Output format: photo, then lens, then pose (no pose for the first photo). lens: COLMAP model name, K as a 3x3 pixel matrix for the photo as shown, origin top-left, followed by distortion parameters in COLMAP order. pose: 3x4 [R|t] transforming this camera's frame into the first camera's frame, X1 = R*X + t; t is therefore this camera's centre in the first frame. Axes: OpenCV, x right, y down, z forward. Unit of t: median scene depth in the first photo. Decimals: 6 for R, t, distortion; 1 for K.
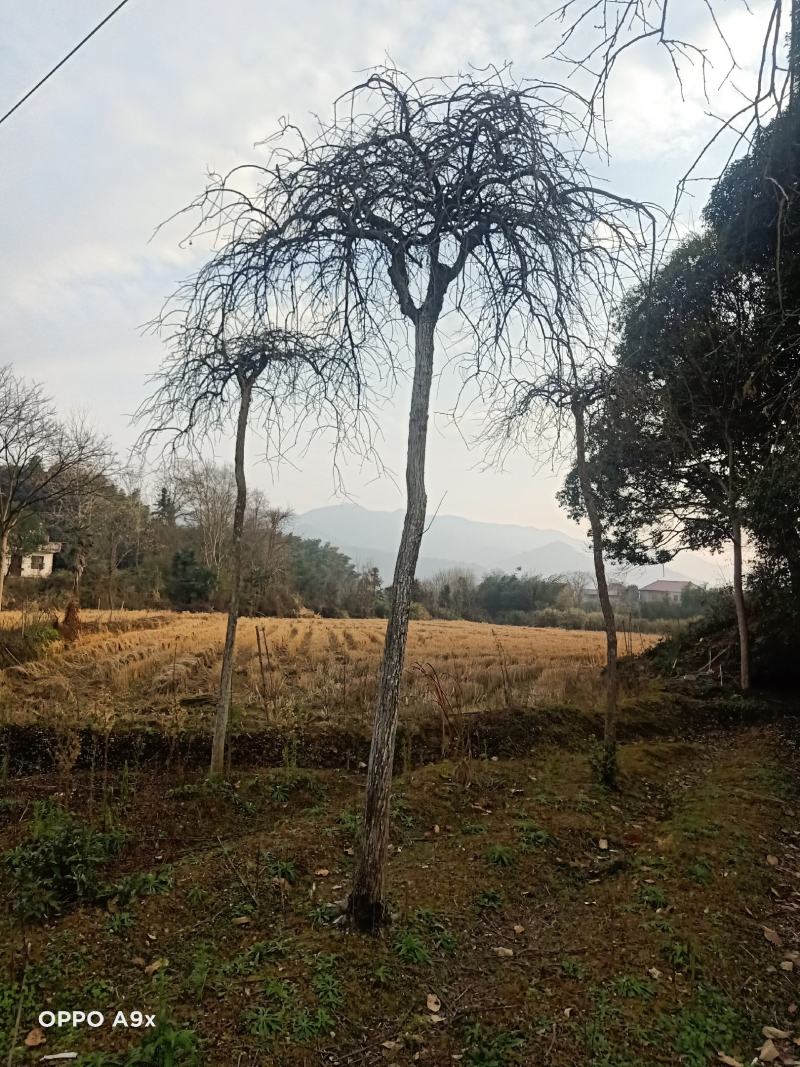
lens RADIAL K [[782.8, 0, 417.3], [0, 782.8, 542.3], [0, 0, 1]] dist [0.053351, -0.004193]
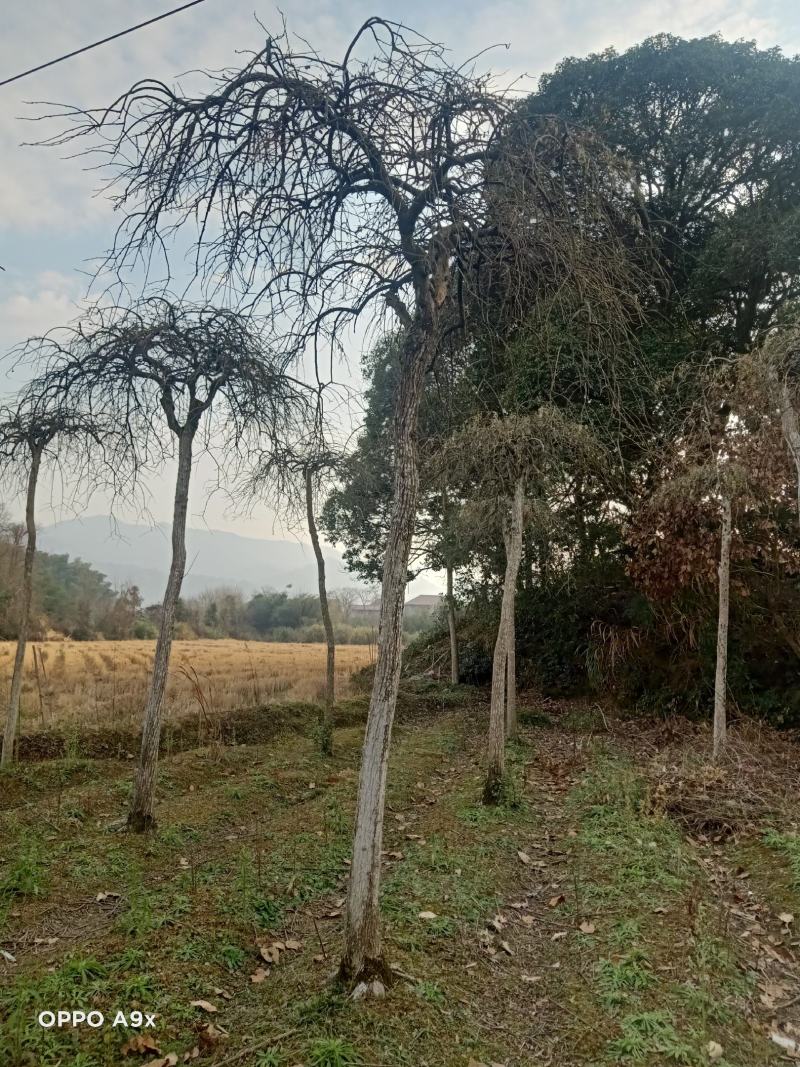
lens RADIAL K [[782.8, 0, 417.3], [0, 782.8, 542.3], [0, 0, 1]] dist [0.053351, -0.004193]
pose [[0.958118, 0.008654, 0.286242, 0.001204], [-0.002630, 0.999767, -0.021423, -0.011205], [-0.286361, 0.019773, 0.957918, -0.148281]]
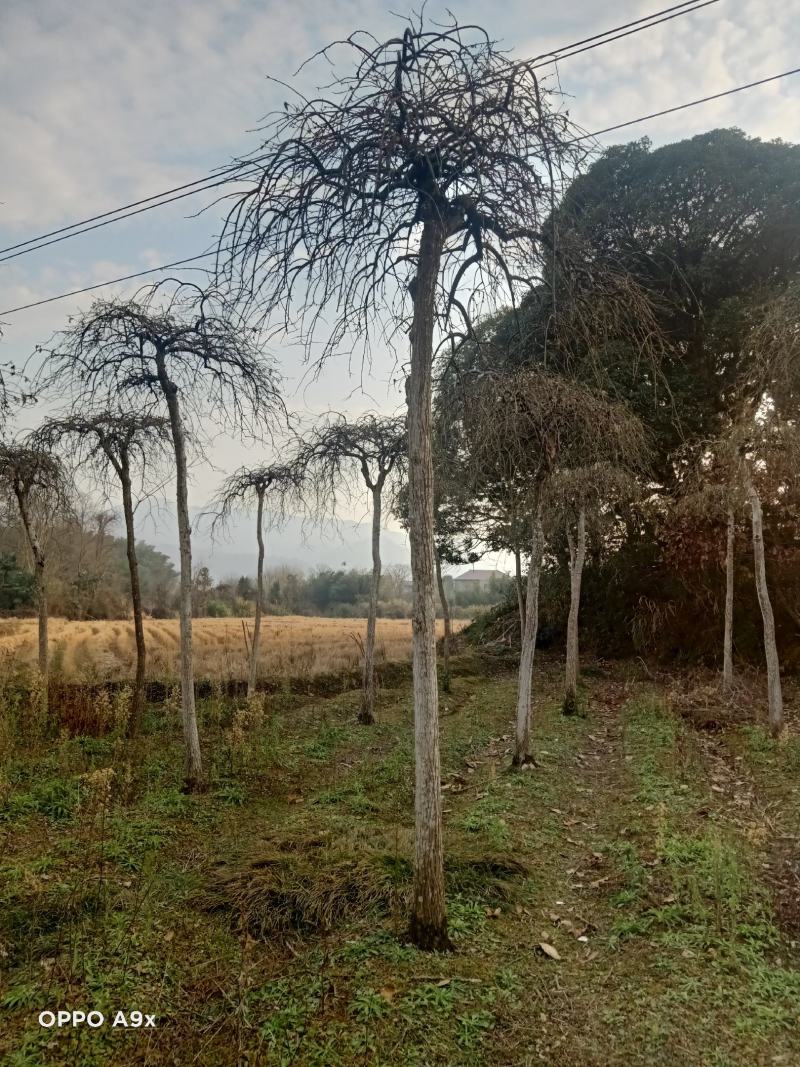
lens RADIAL K [[769.0, 0, 398.3], [0, 769.0, 537.0], [0, 0, 1]] dist [0.034431, -0.029277]
pose [[0.978860, -0.020518, 0.203501, -0.108869], [0.020655, 0.999786, 0.001453, -0.034900], [-0.203487, 0.002781, 0.979074, -0.361187]]
